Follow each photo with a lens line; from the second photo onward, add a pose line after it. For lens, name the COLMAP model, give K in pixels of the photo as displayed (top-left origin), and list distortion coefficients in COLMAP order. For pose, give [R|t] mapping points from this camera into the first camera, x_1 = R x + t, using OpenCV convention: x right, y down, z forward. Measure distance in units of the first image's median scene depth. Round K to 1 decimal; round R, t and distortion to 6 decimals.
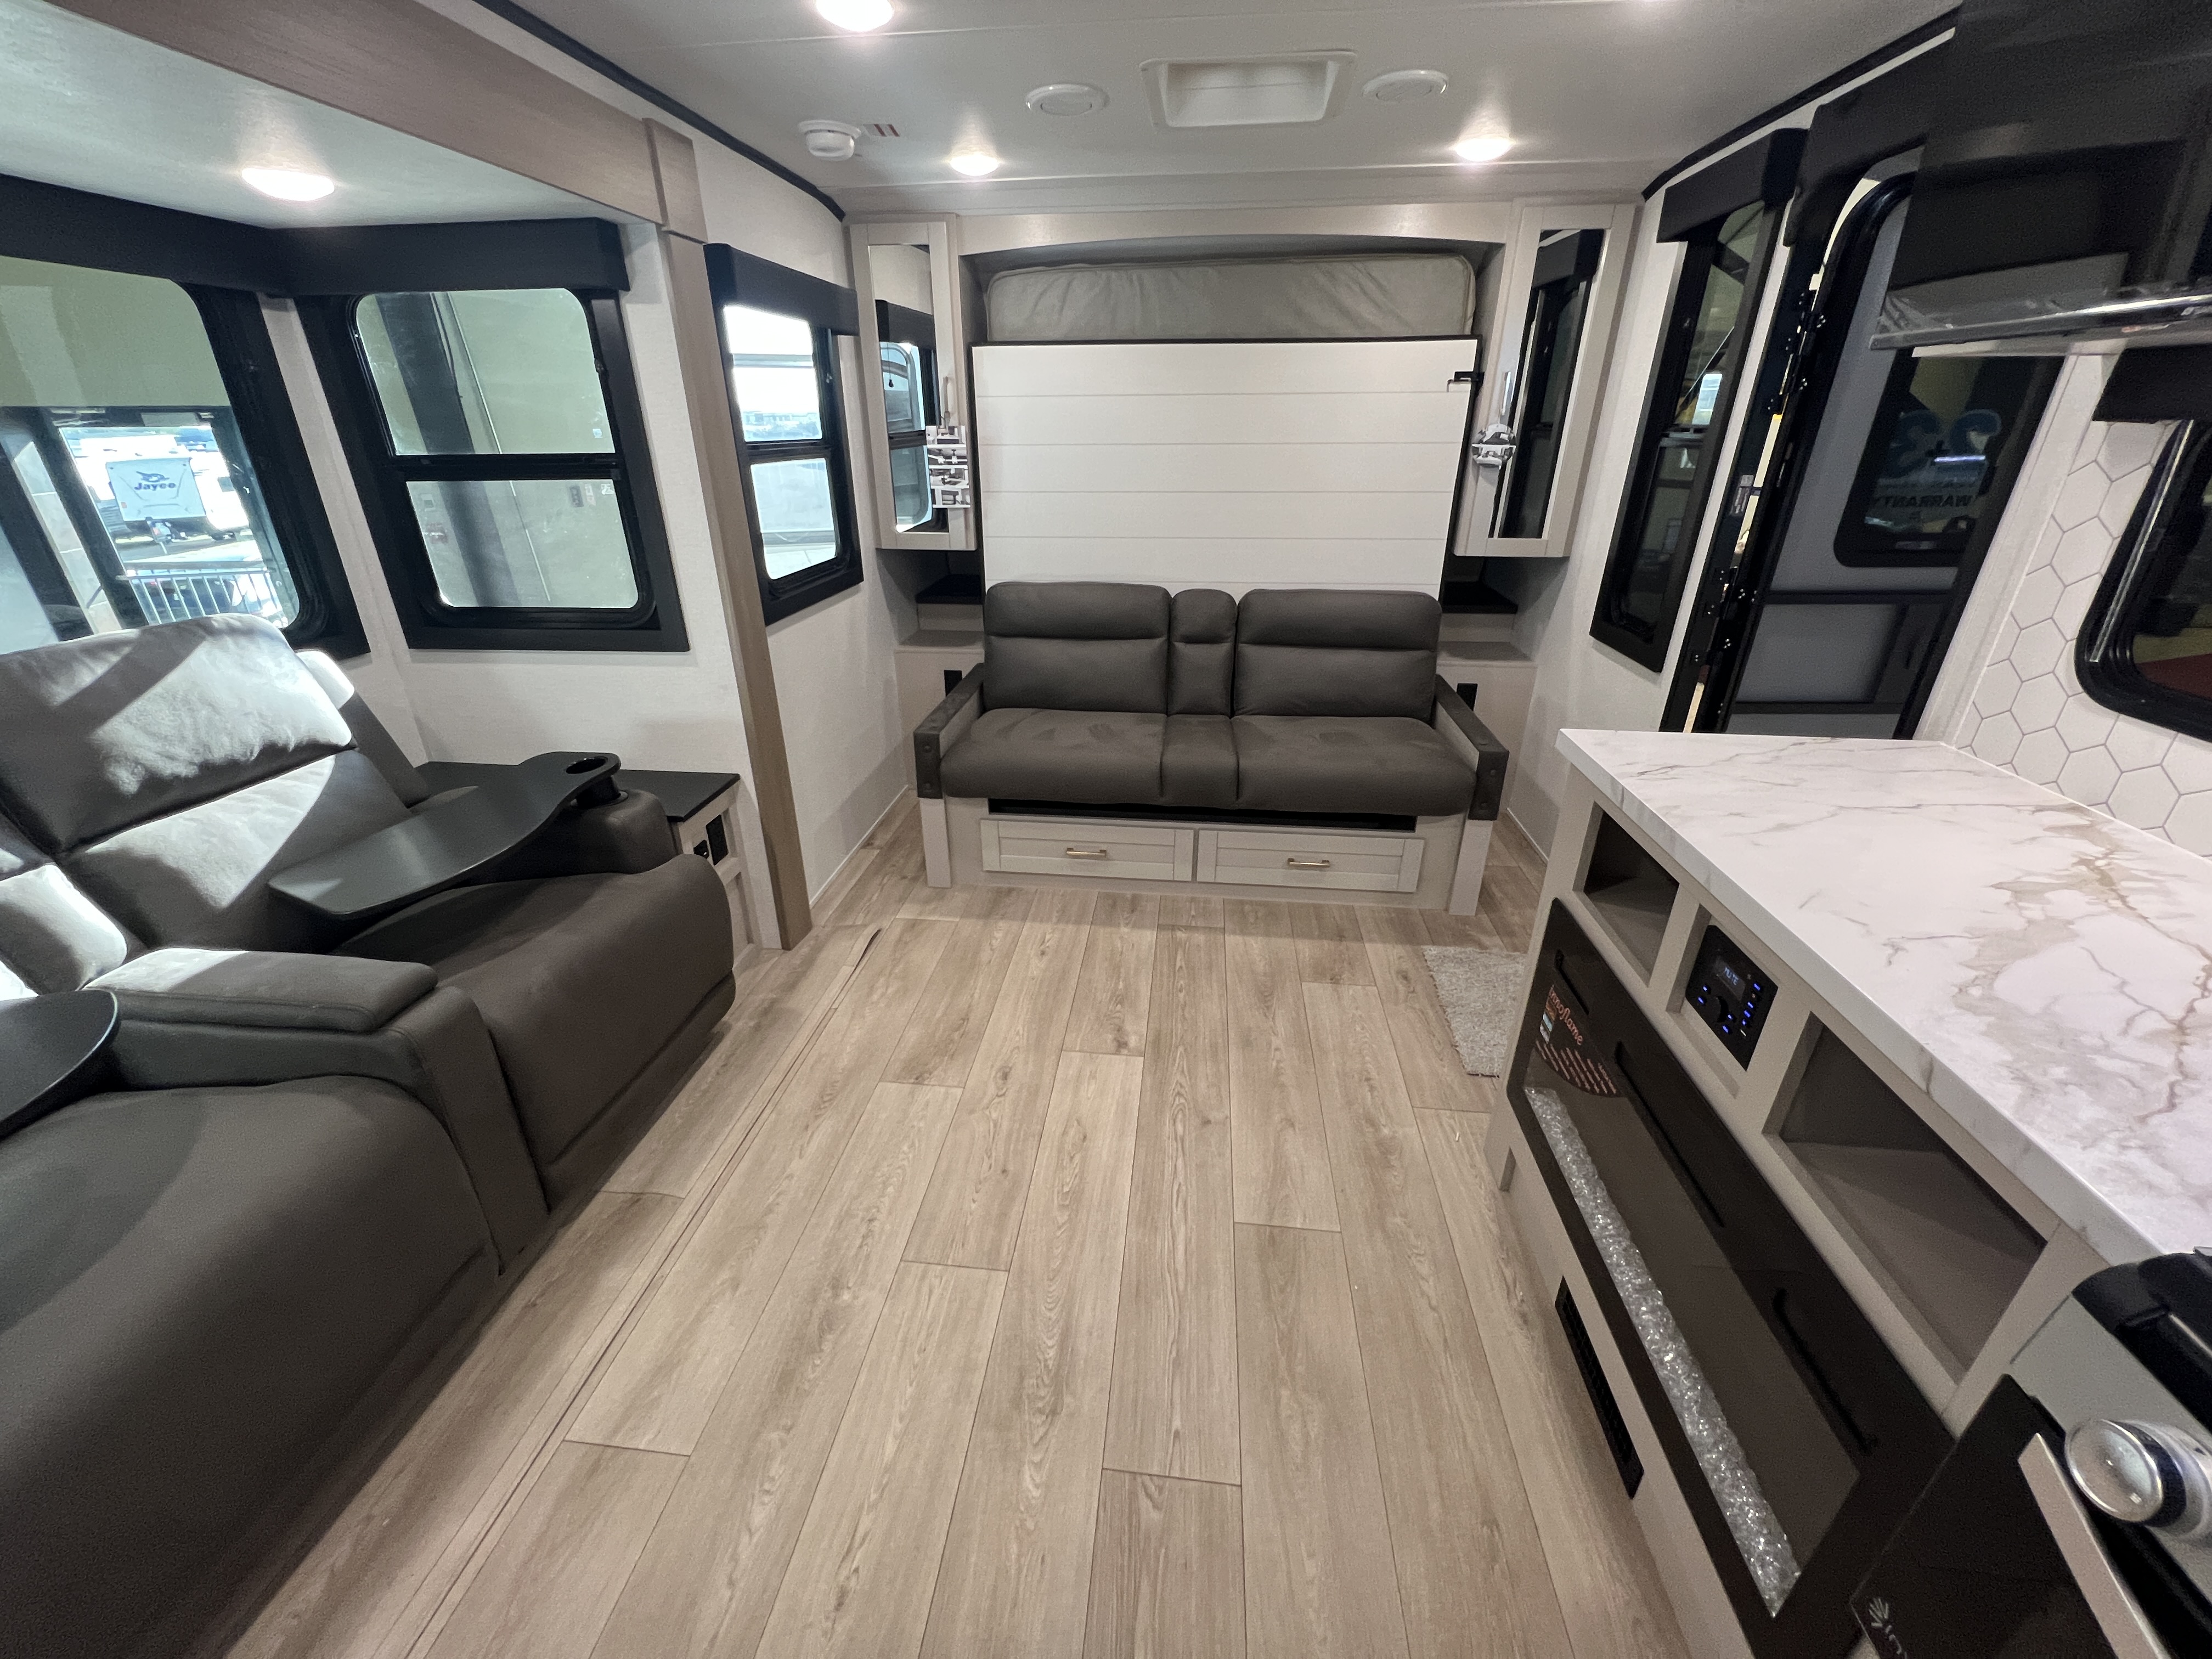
lens RADIAL K [[886.9, 0, 1101.4], [0, 886.9, 827.1], [0, 0, 1]] dist [-0.001870, 0.000184]
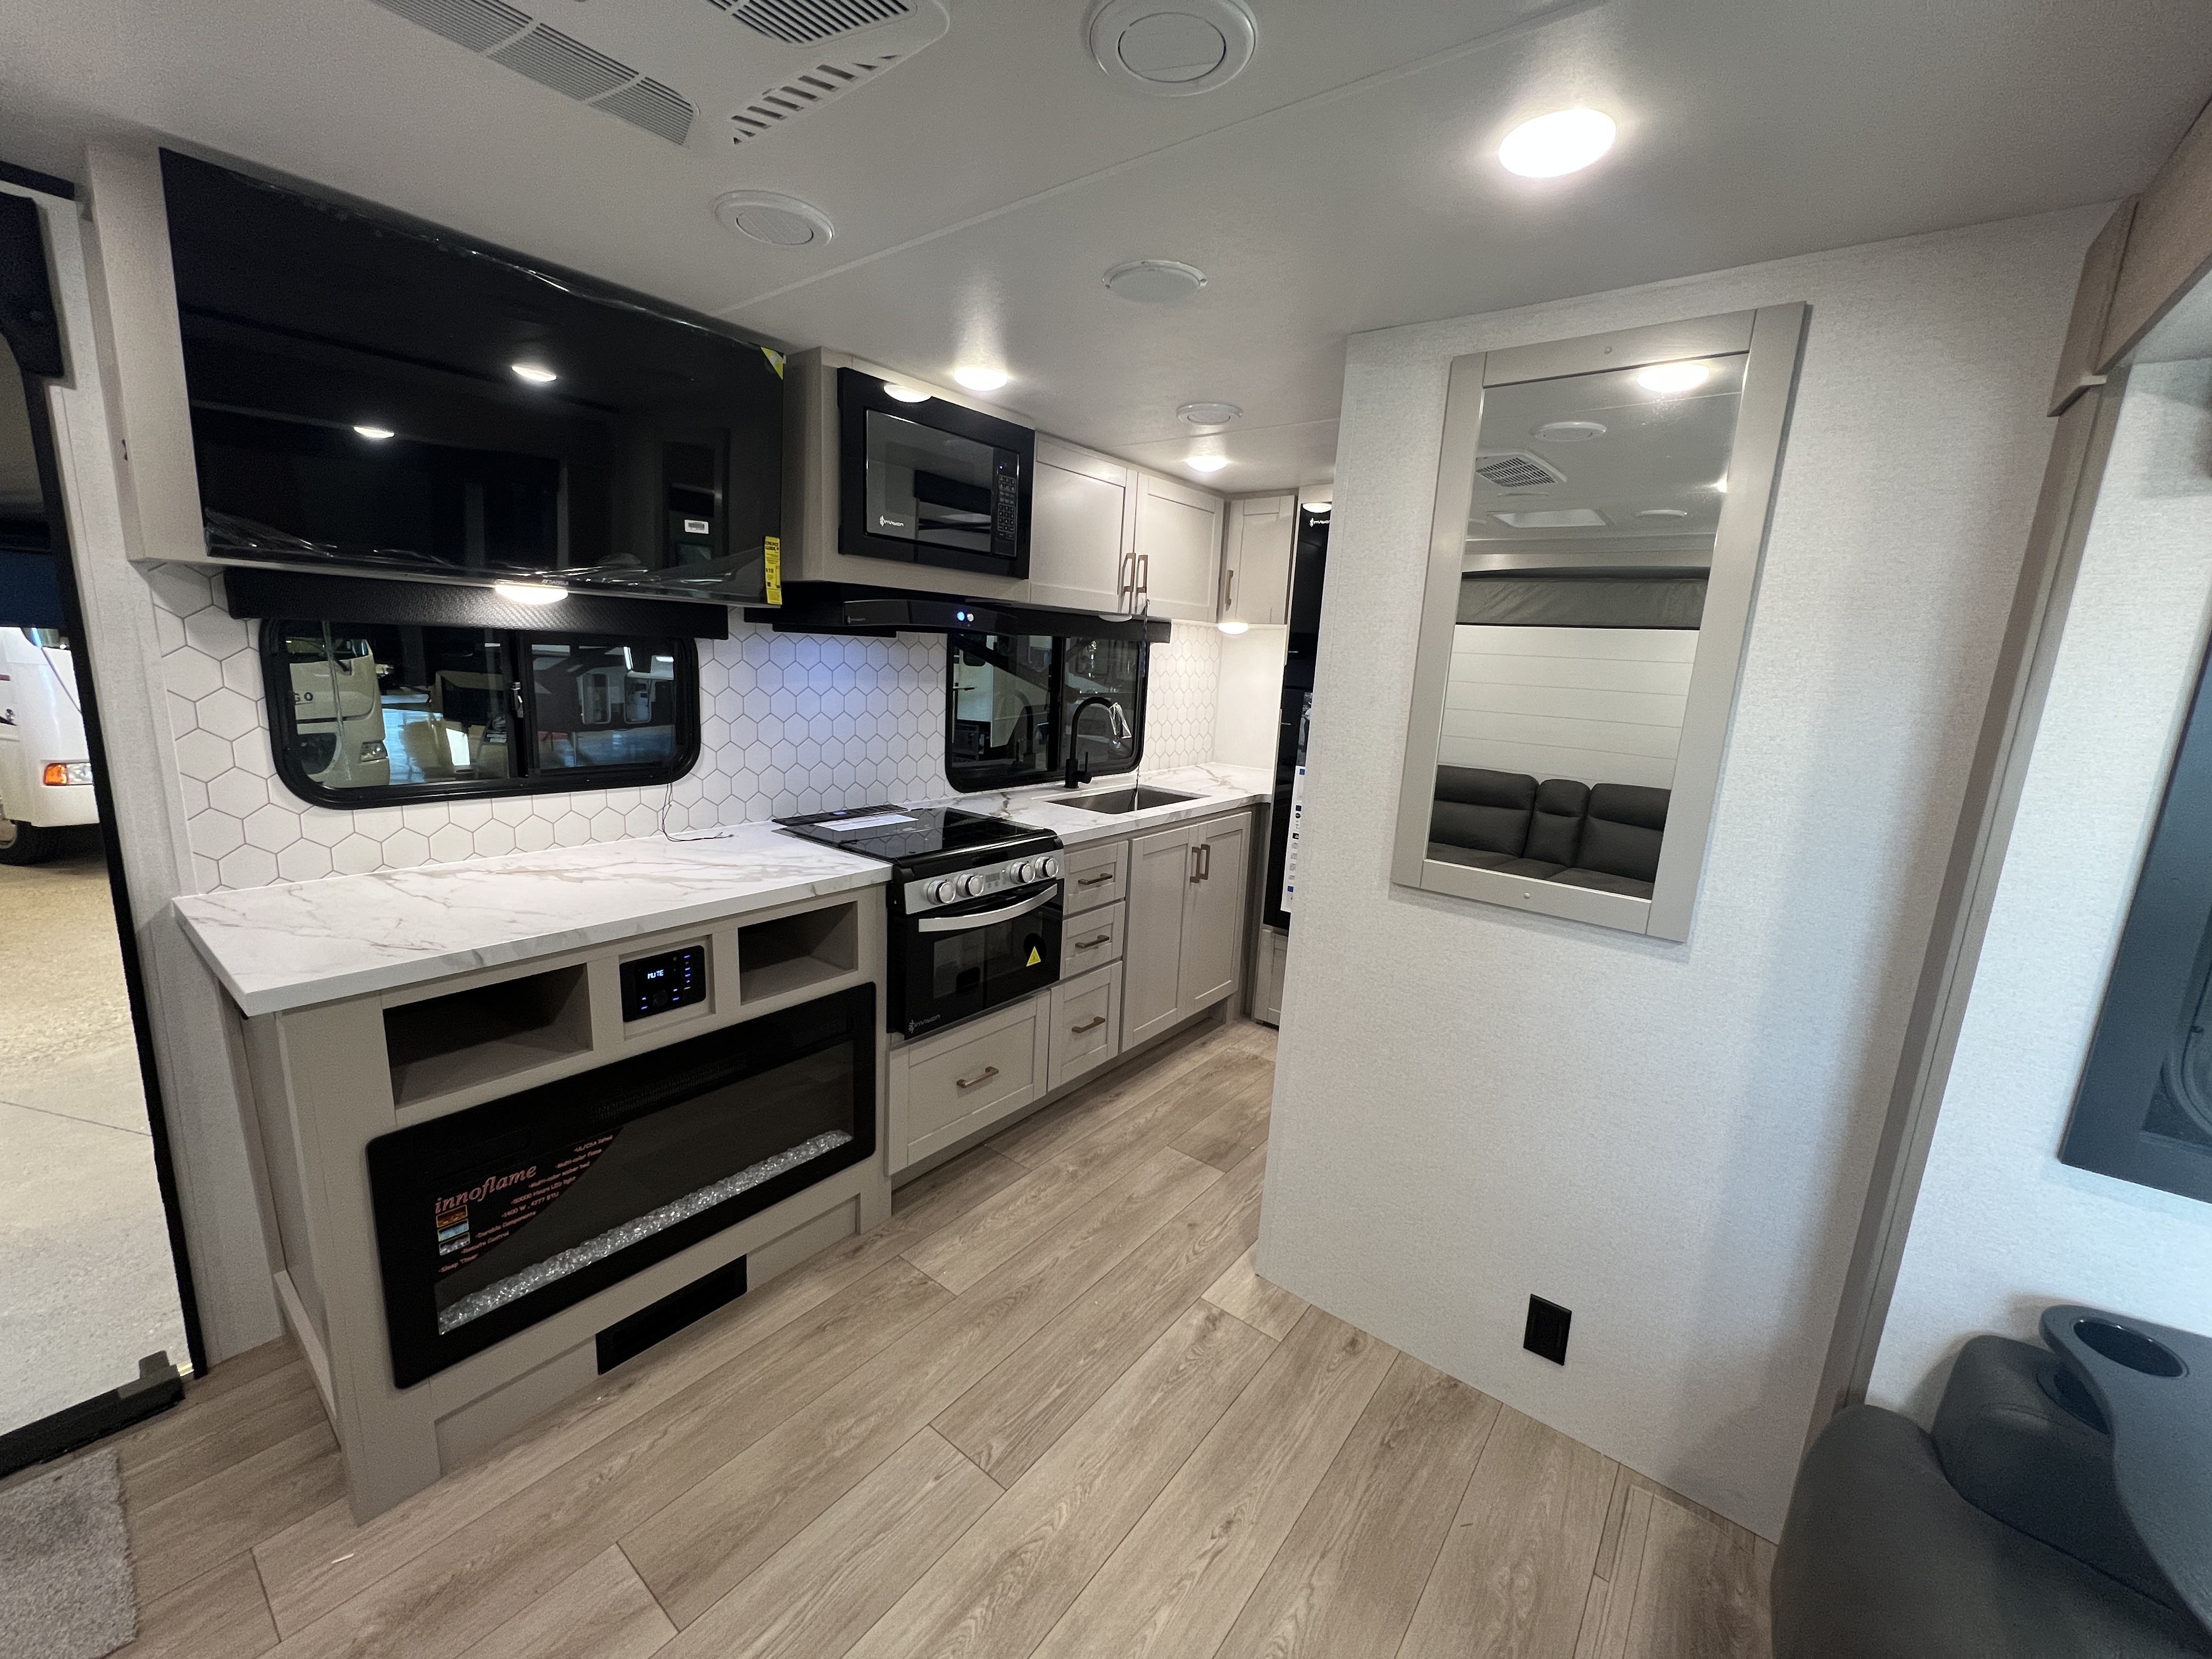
lens RADIAL K [[886.9, 0, 1098.5], [0, 886.9, 823.6], [0, 0, 1]] dist [-0.001870, 0.000184]
pose [[-0.845969, -0.145092, 0.513113, -0.665009], [0.174912, 0.833520, 0.524071, -0.696270], [-0.503728, 0.533097, -0.679754, 1.466705]]
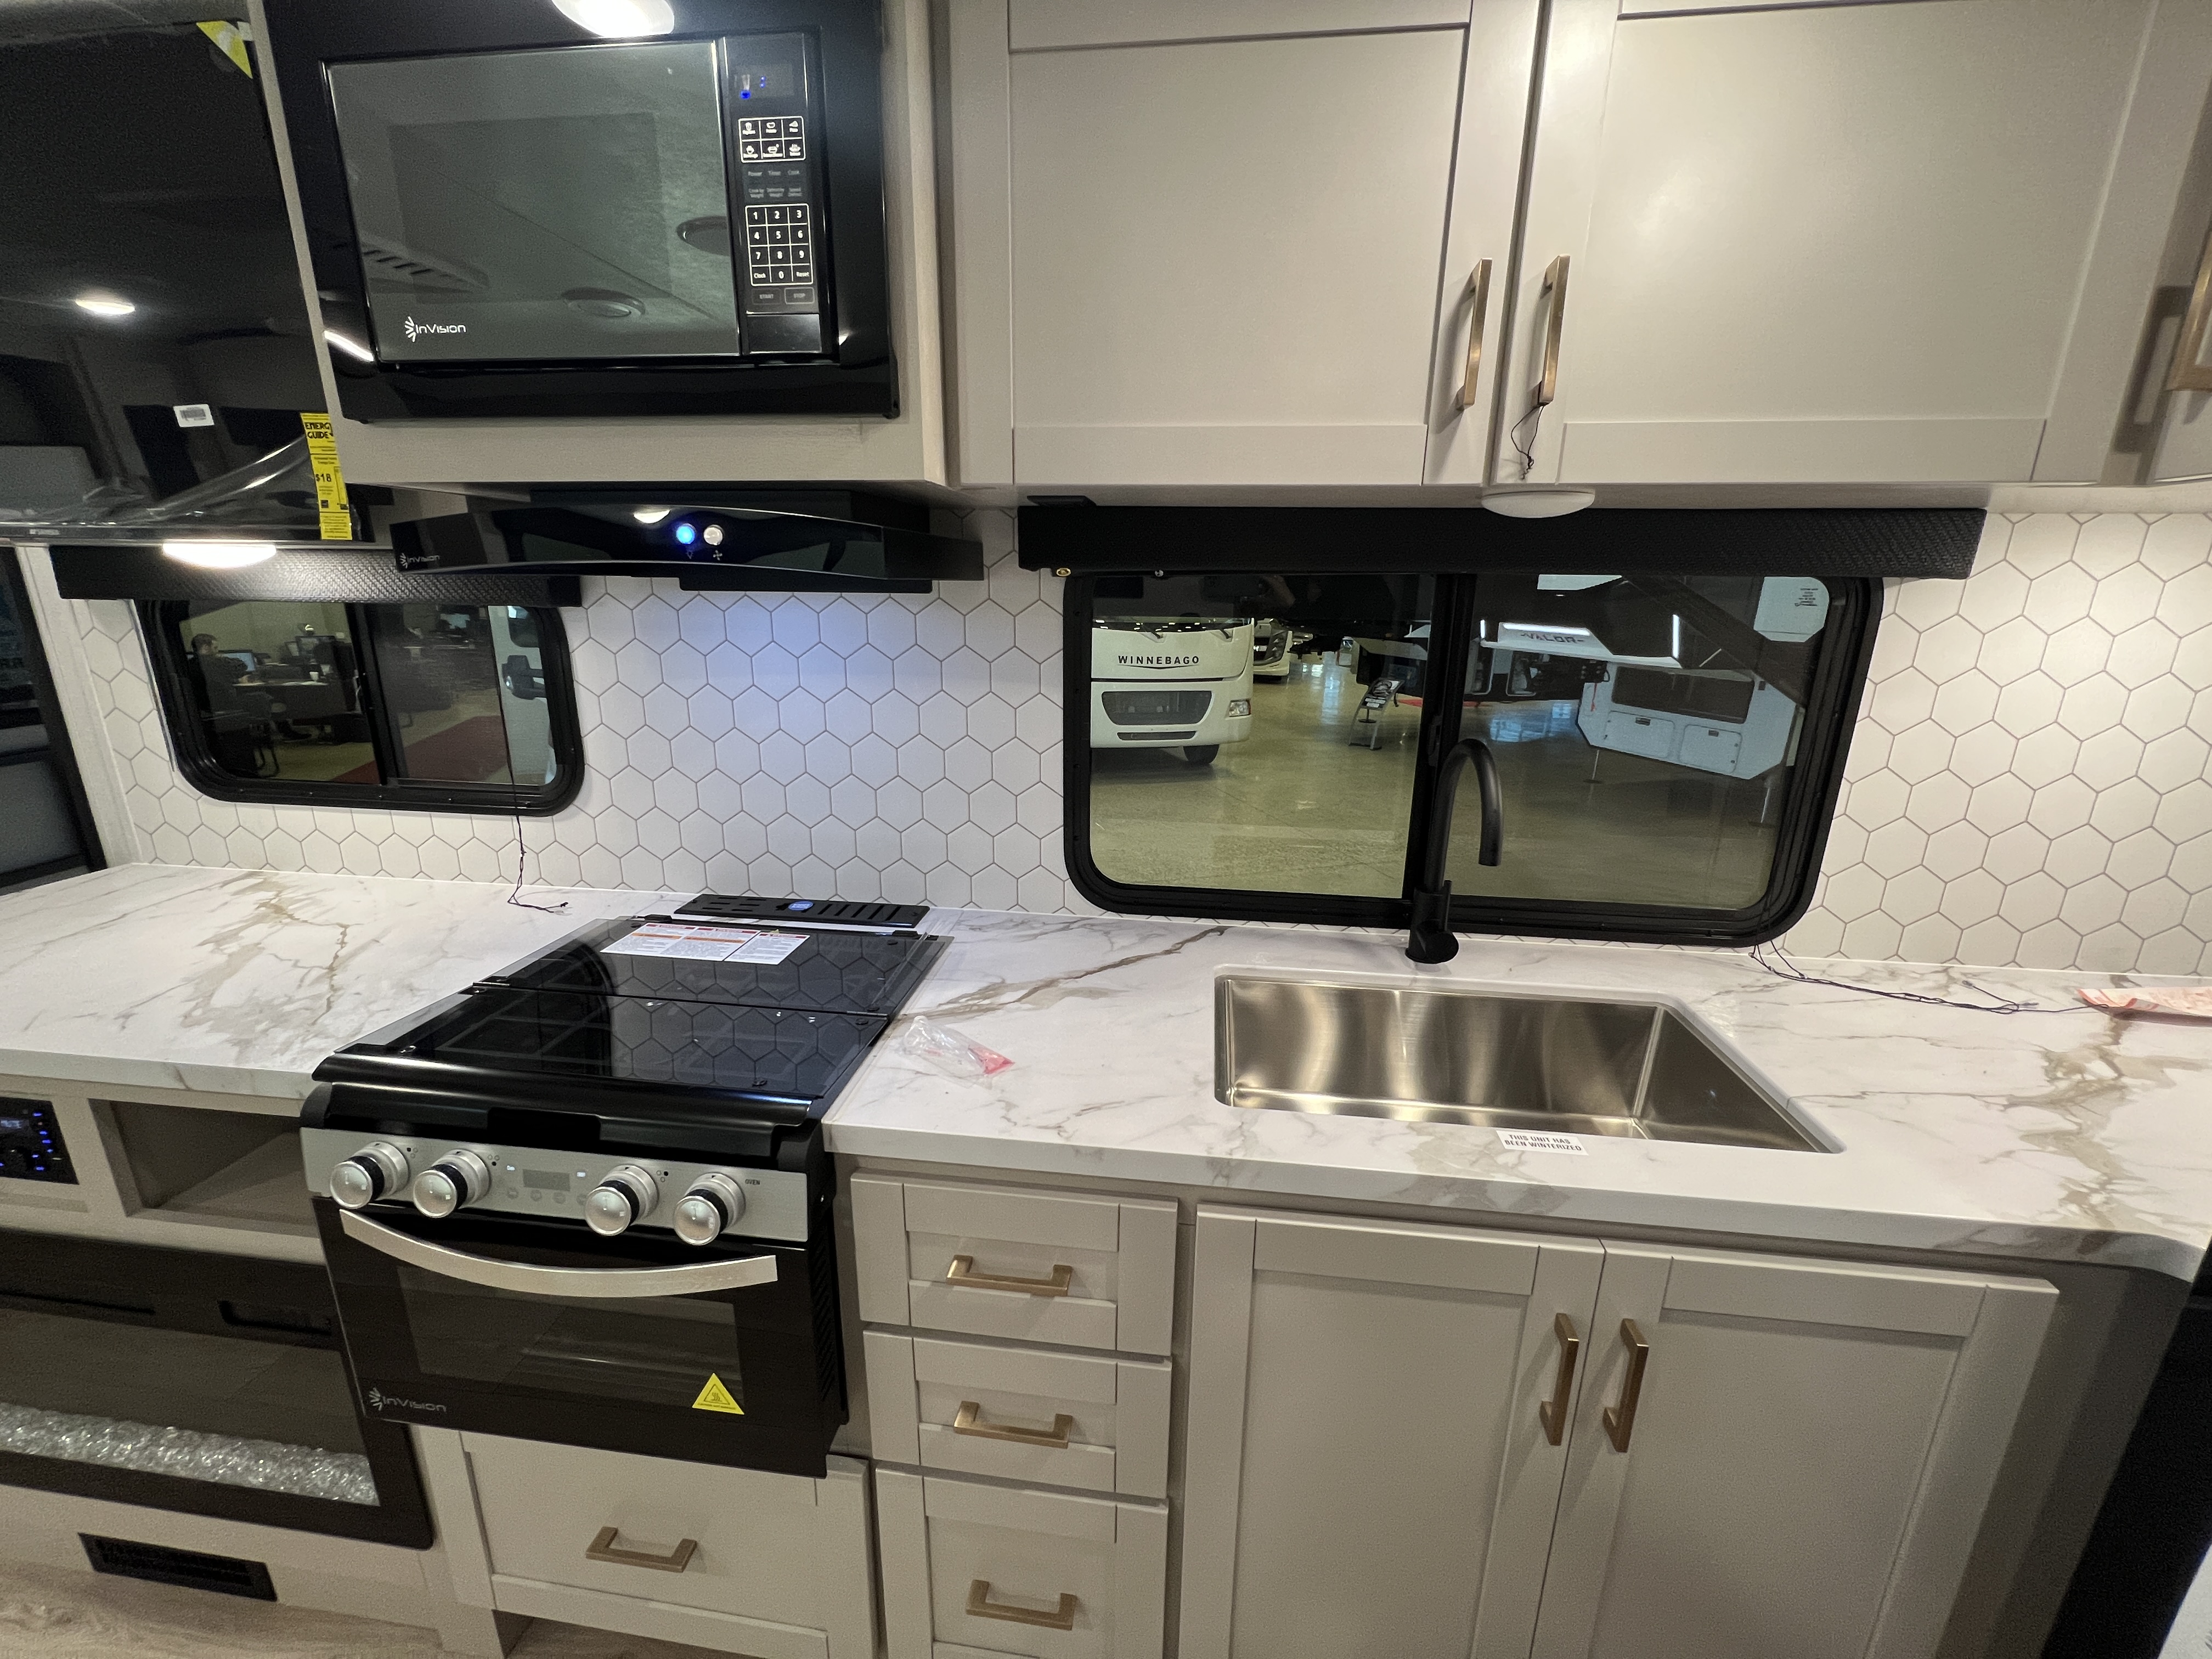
lens RADIAL K [[886.9, 0, 1100.5], [0, 886.9, 823.6], [0, 0, 1]] dist [-0.001870, 0.000184]
pose [[0.015156, -0.262688, 0.964762, -0.151815], [0.407104, 0.882898, 0.234002, 0.130575], [-0.913256, 0.389212, 0.120323, -0.381540]]
